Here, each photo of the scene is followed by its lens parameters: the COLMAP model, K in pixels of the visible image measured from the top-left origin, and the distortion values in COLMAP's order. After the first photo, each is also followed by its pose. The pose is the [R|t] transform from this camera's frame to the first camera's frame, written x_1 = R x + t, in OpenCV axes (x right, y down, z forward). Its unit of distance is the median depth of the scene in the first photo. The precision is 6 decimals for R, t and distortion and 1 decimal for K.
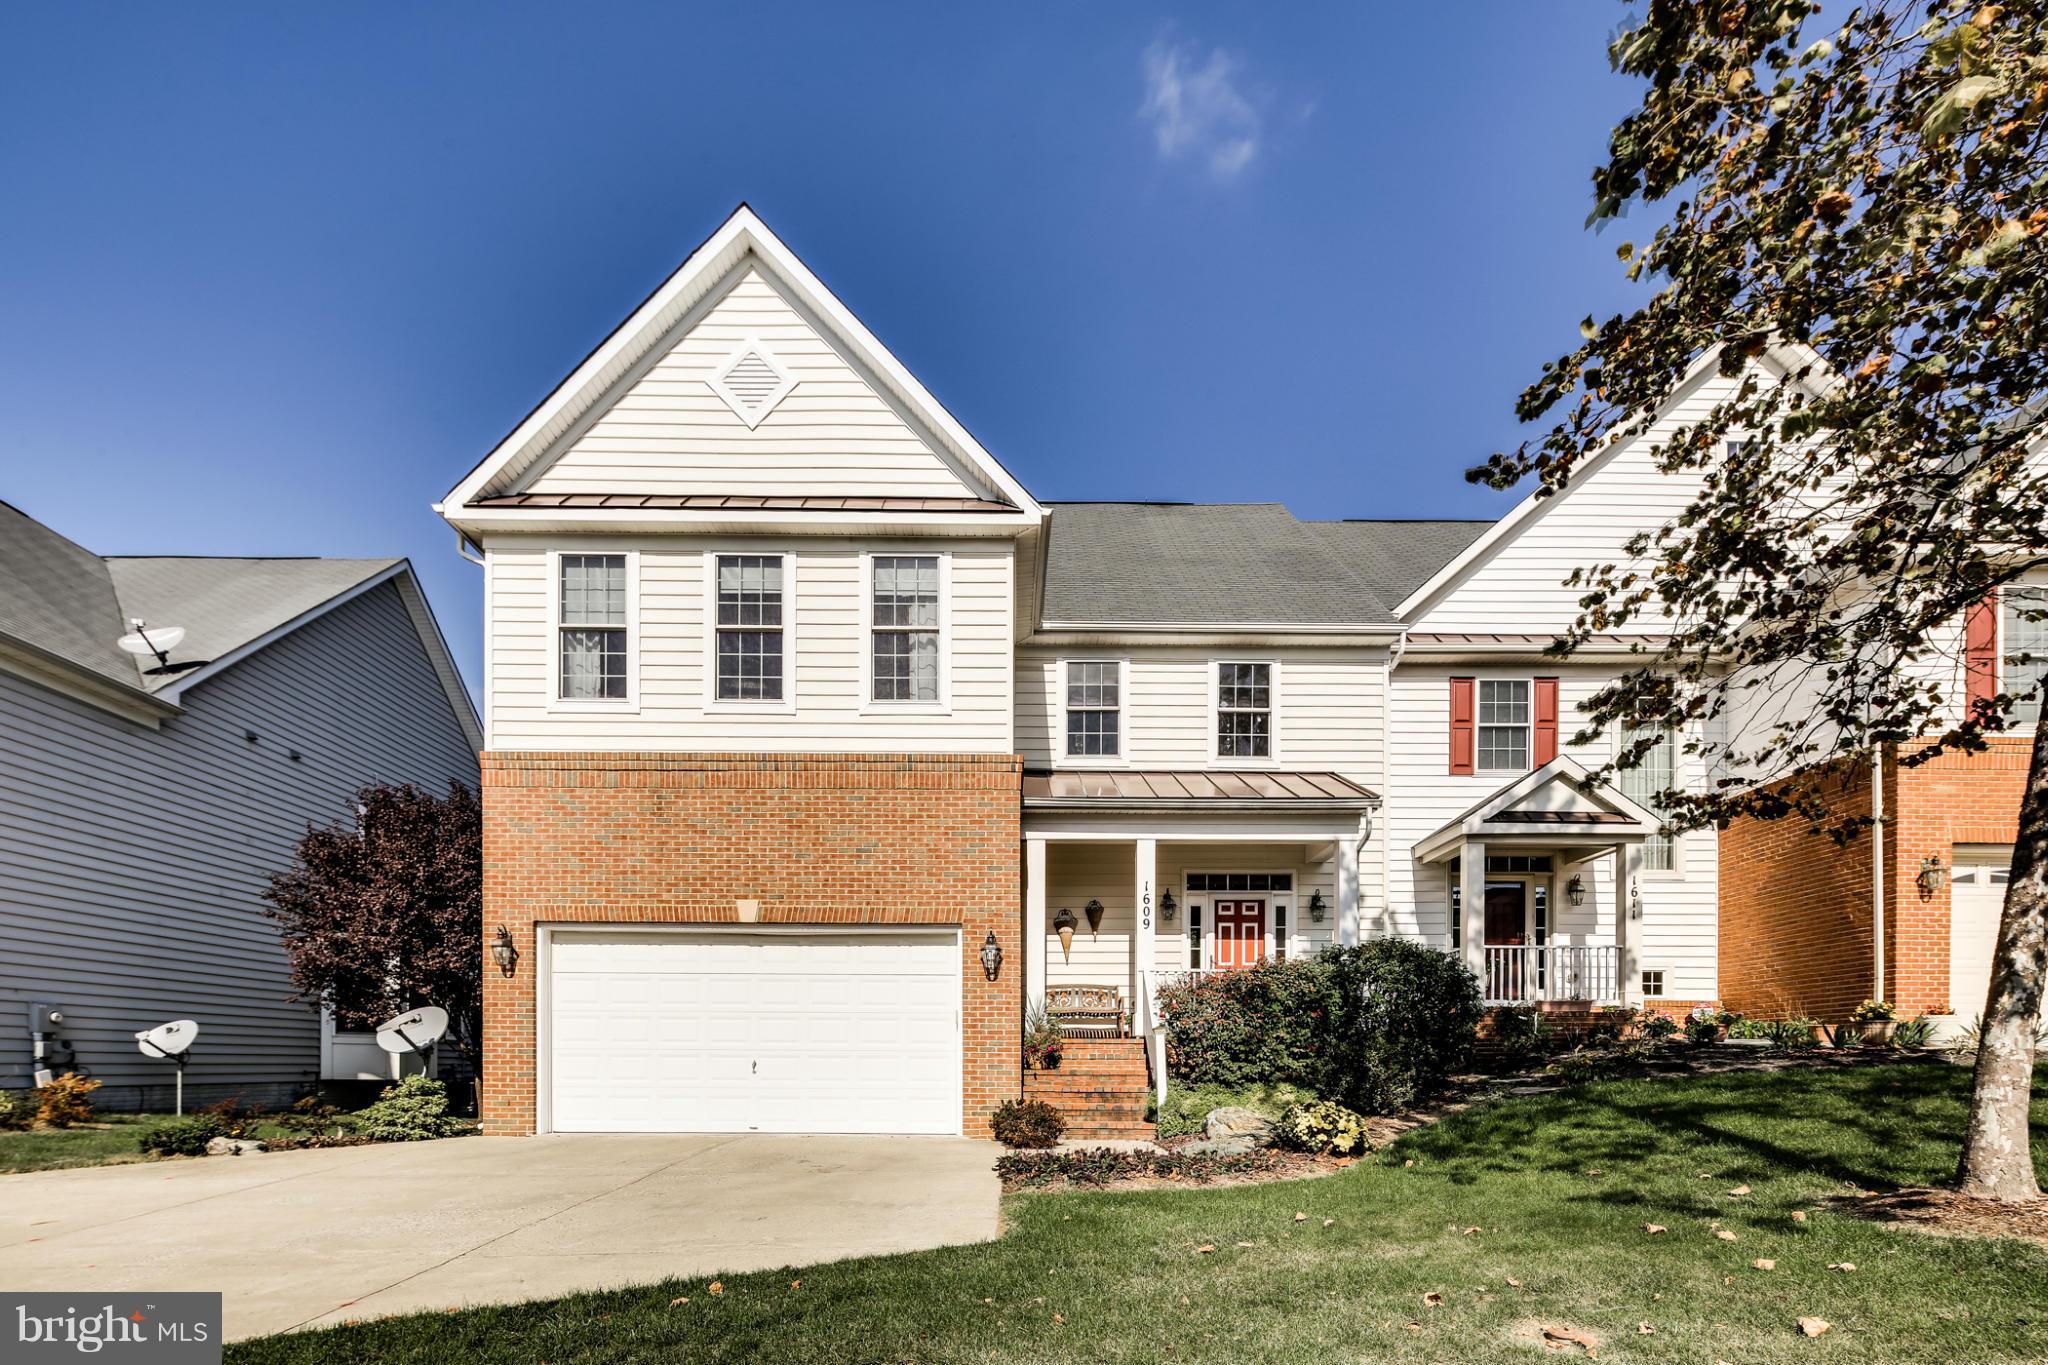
lens RADIAL K [[999.4, 0, 1024.9], [0, 999.4, 603.7], [0, 0, 1]] dist [0.000379, 0.000543]
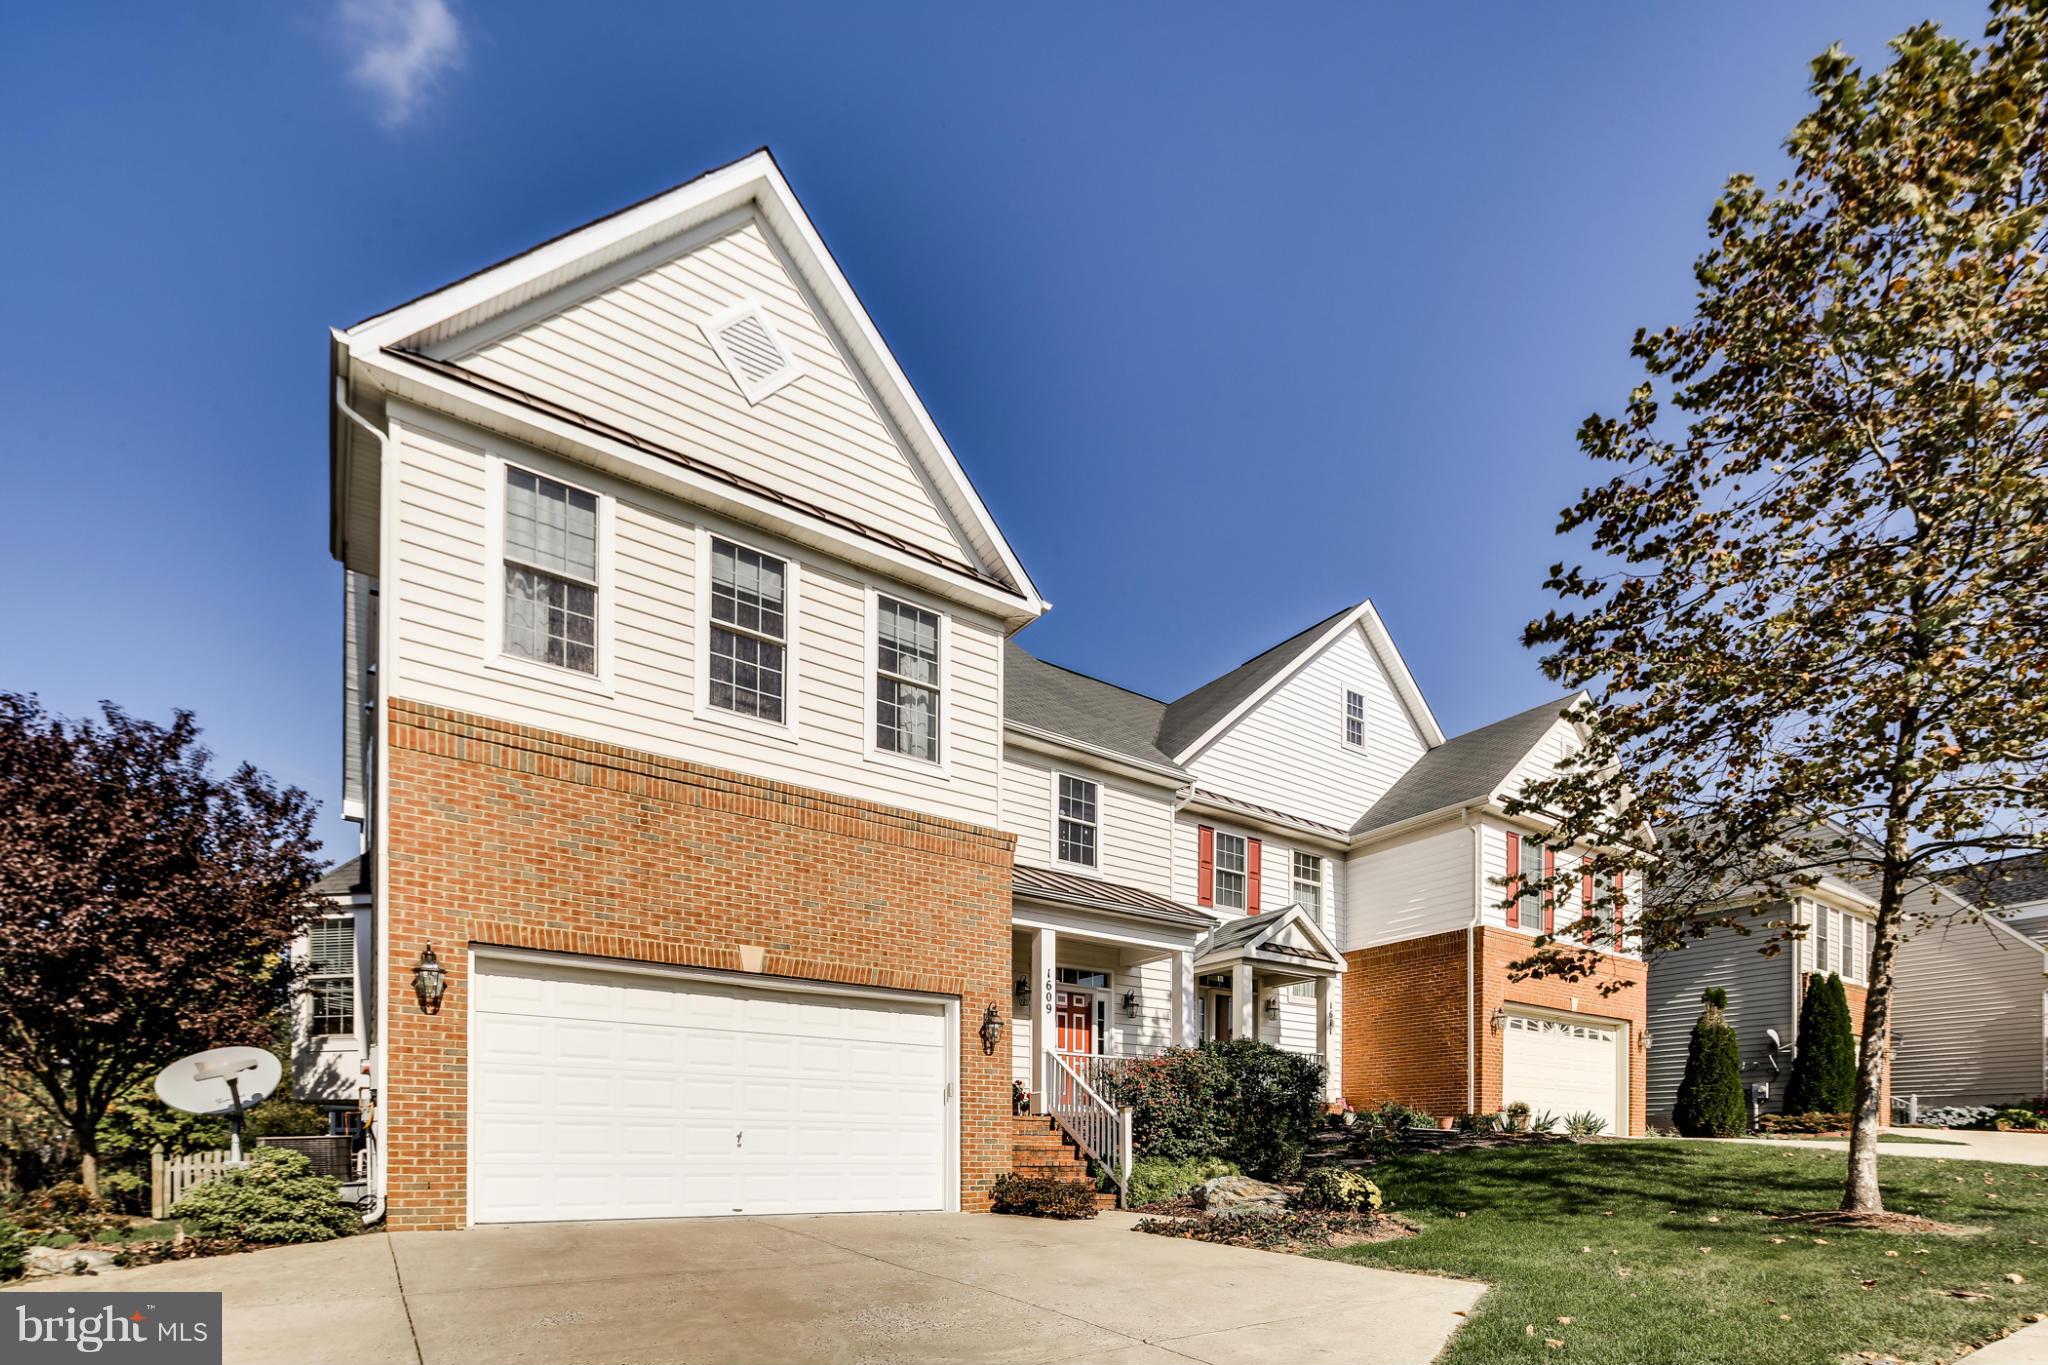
lens RADIAL K [[989.1, 0, 1024.0], [0, 989.1, 682.5], [0, 0, 1]] dist [0.003049, 0.000004]
pose [[0.800500, 0.259082, 0.540441, -0.532706], [-0.253468, 0.963474, -0.086443, 0.079008], [-0.543097, -0.067787, 0.836929, 0.147728]]
